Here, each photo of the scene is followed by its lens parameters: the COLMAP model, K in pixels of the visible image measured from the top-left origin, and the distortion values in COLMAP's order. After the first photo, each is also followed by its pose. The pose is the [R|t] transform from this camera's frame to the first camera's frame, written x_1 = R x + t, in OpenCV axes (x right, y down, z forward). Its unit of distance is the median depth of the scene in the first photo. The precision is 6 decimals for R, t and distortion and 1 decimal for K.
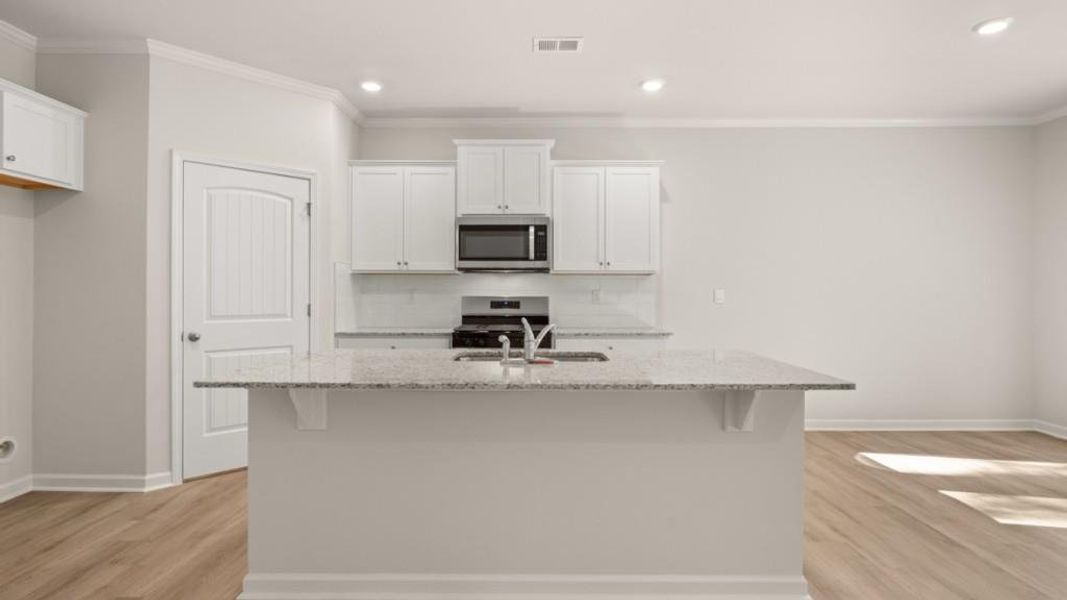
lens RADIAL K [[451.2, 0, 533.5], [0, 451.2, 300.0], [0, 0, 1]] dist [-0.000176, -0.000014]
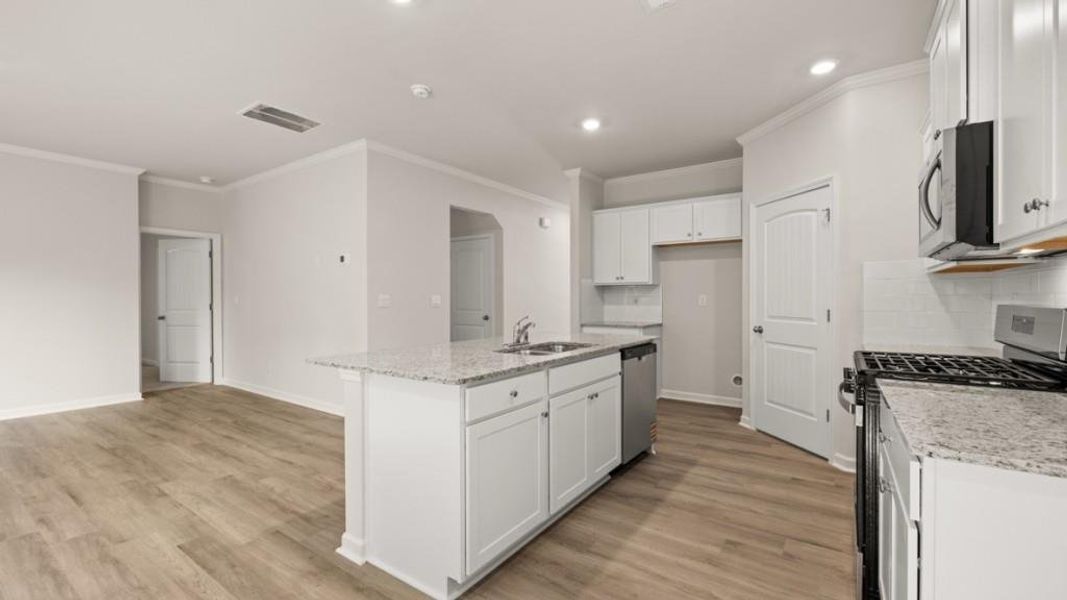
lens RADIAL K [[451.2, 0, 533.5], [0, 451.2, 300.0], [0, 0, 1]] dist [-0.000176, -0.000014]
pose [[-0.561717, -0.001537, -0.827328, 0.803554], [-0.008581, 0.999955, 0.003968, -0.011277], [0.827285, 0.009328, -0.561705, 1.198153]]
